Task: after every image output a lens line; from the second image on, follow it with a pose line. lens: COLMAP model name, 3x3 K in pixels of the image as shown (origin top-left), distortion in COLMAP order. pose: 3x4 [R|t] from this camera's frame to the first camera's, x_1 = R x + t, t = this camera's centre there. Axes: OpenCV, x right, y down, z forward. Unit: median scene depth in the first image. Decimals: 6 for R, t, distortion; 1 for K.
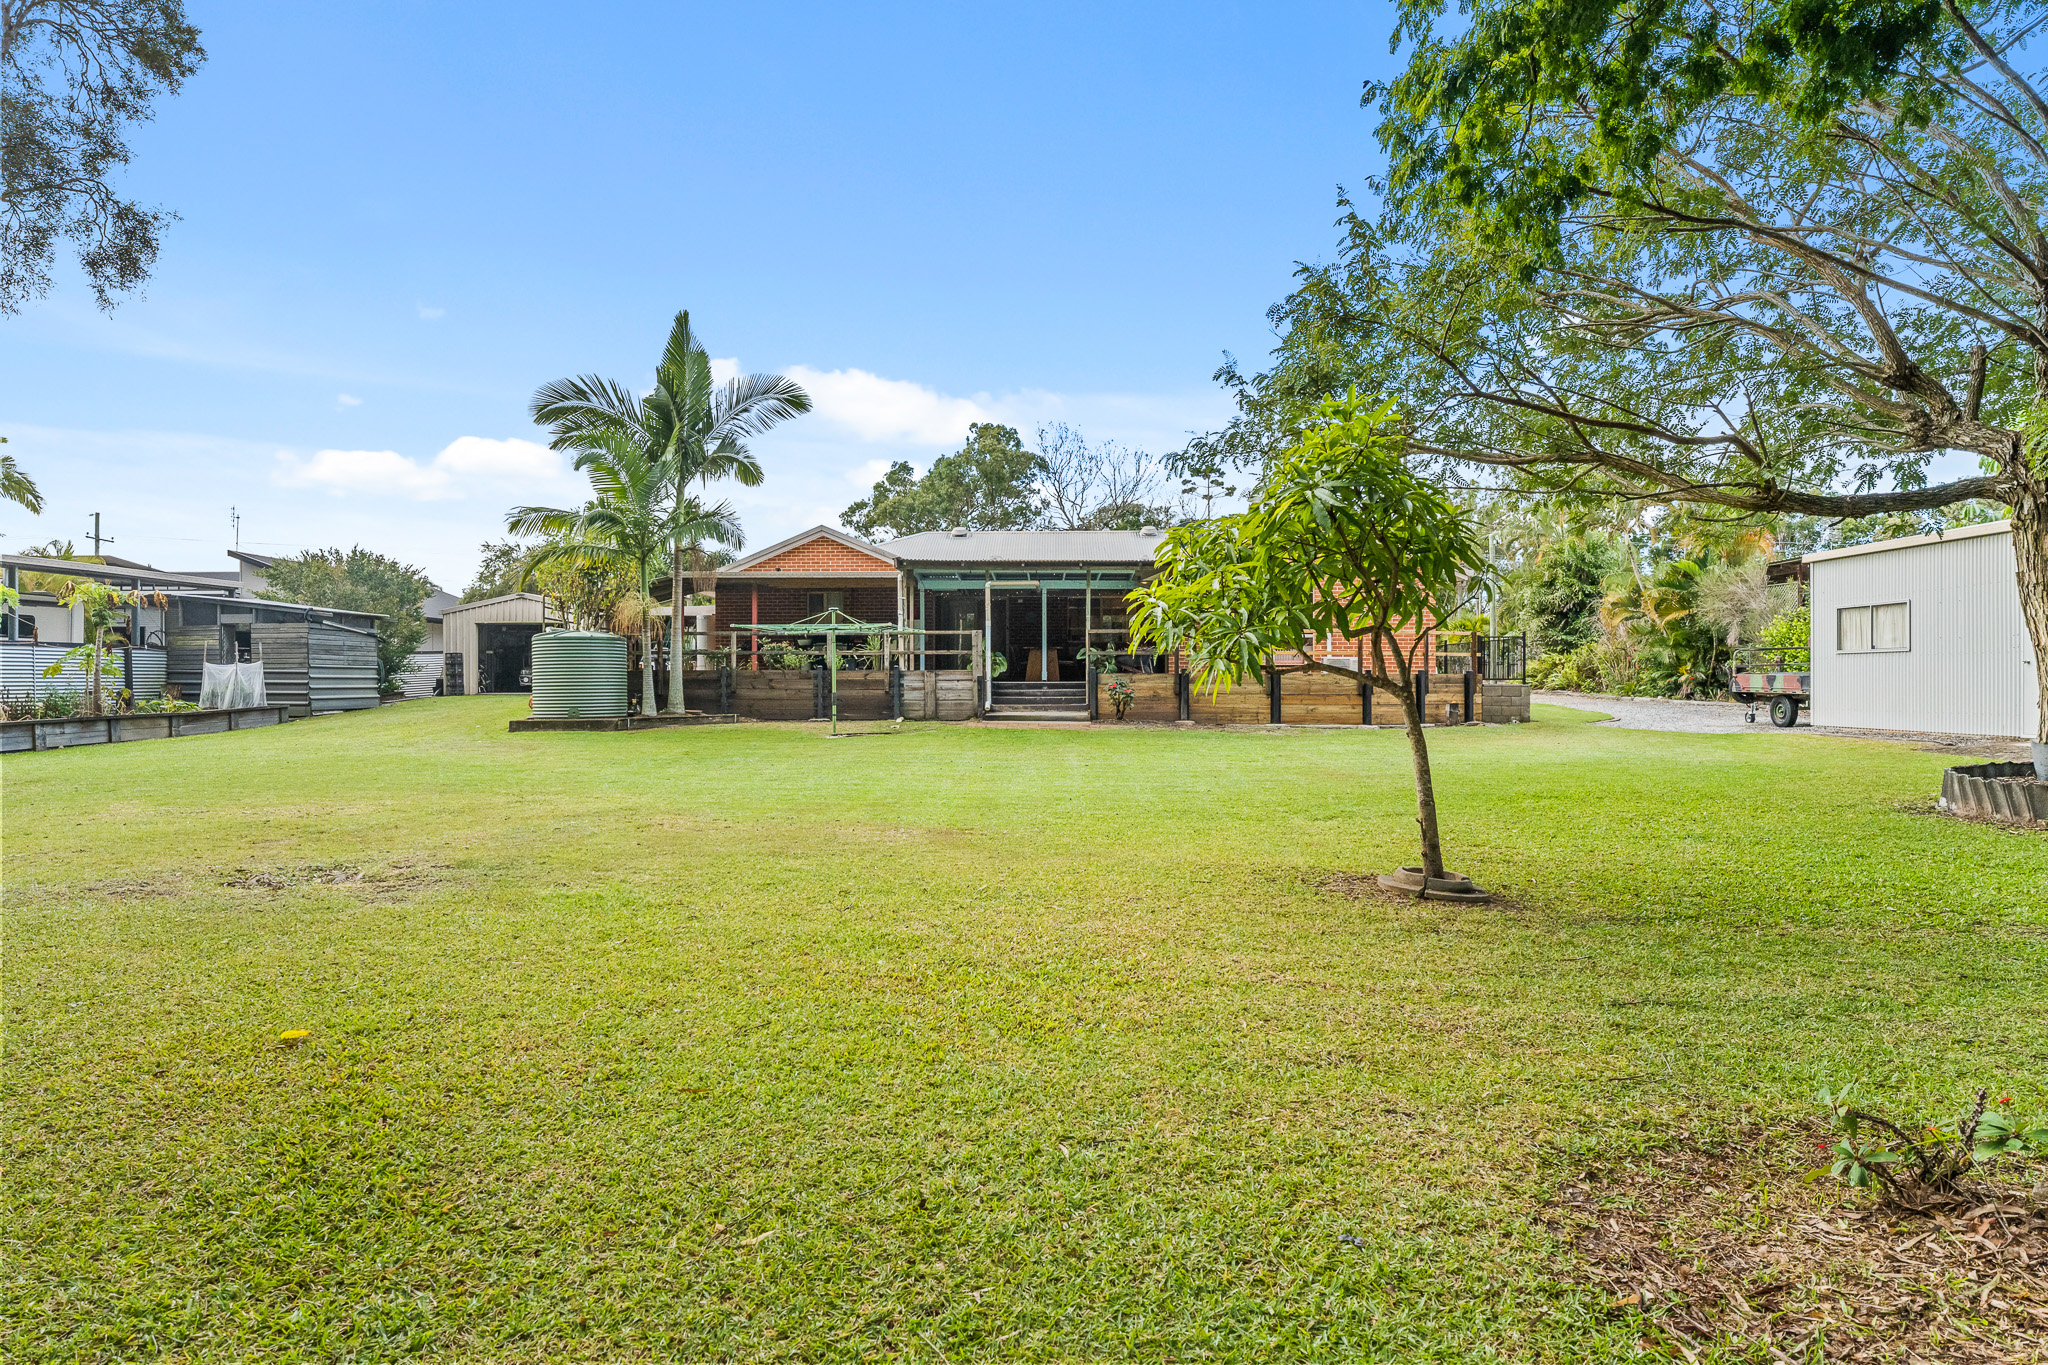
lens RADIAL K [[1116.2, 0, 1003.4], [0, 1116.2, 672.5], [0, 0, 1]] dist [0.002689, 0.000792]
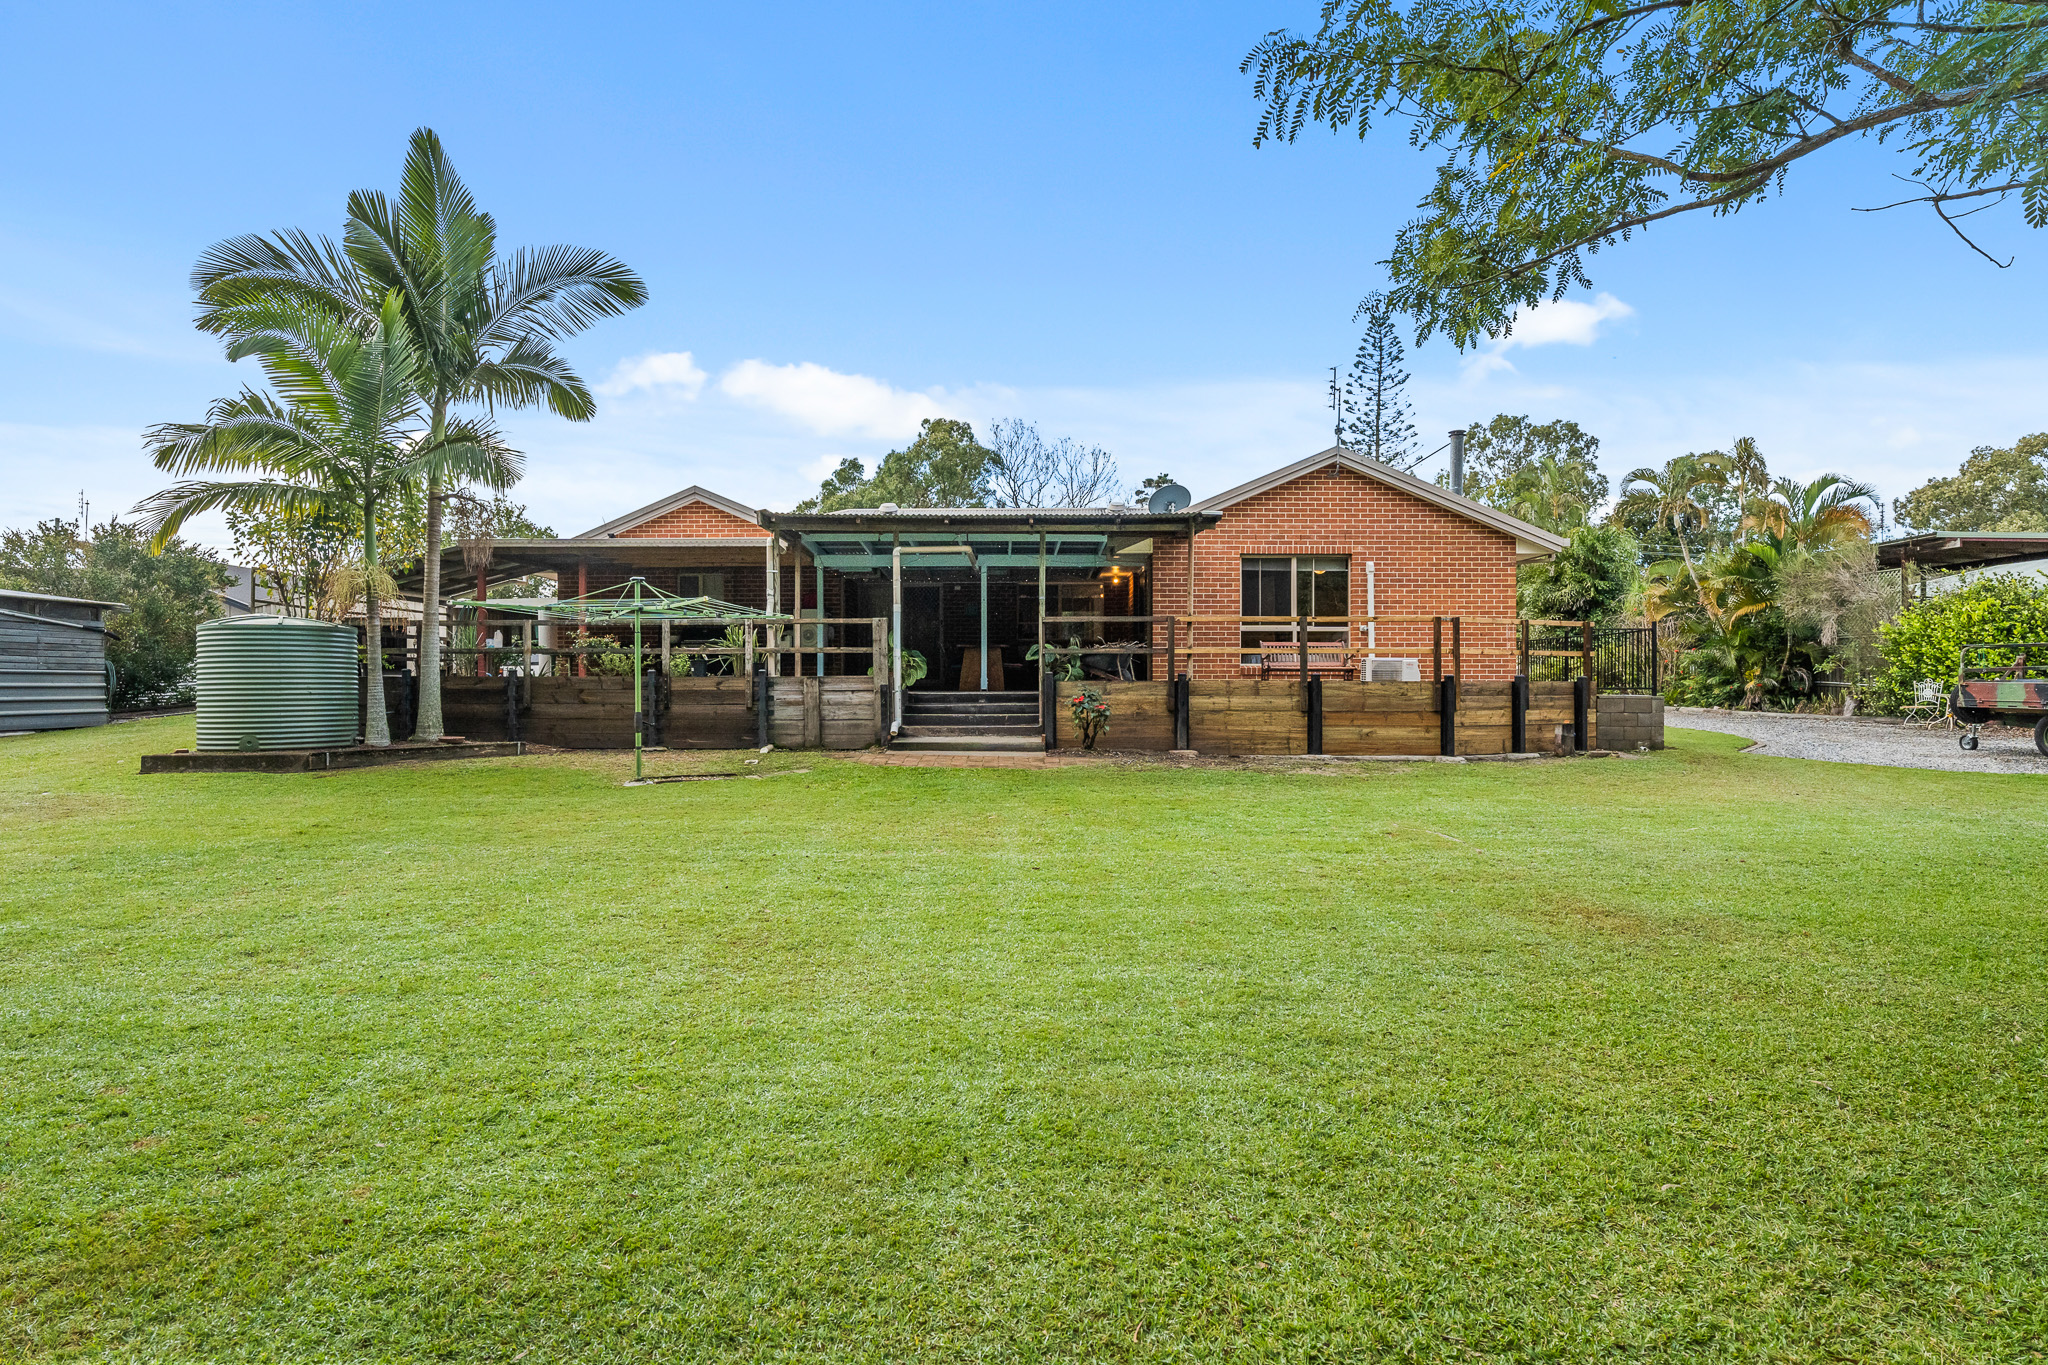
lens RADIAL K [[1061.6, 0, 1027.6], [0, 1061.6, 691.9], [0, 0, 1]] dist [-0.006334, -0.000441]
pose [[0.998239, -0.001314, 0.059311, 0.027396], [0.000489, 0.999903, 0.013924, -0.001406], [-0.059324, -0.013870, 0.998142, 0.336039]]
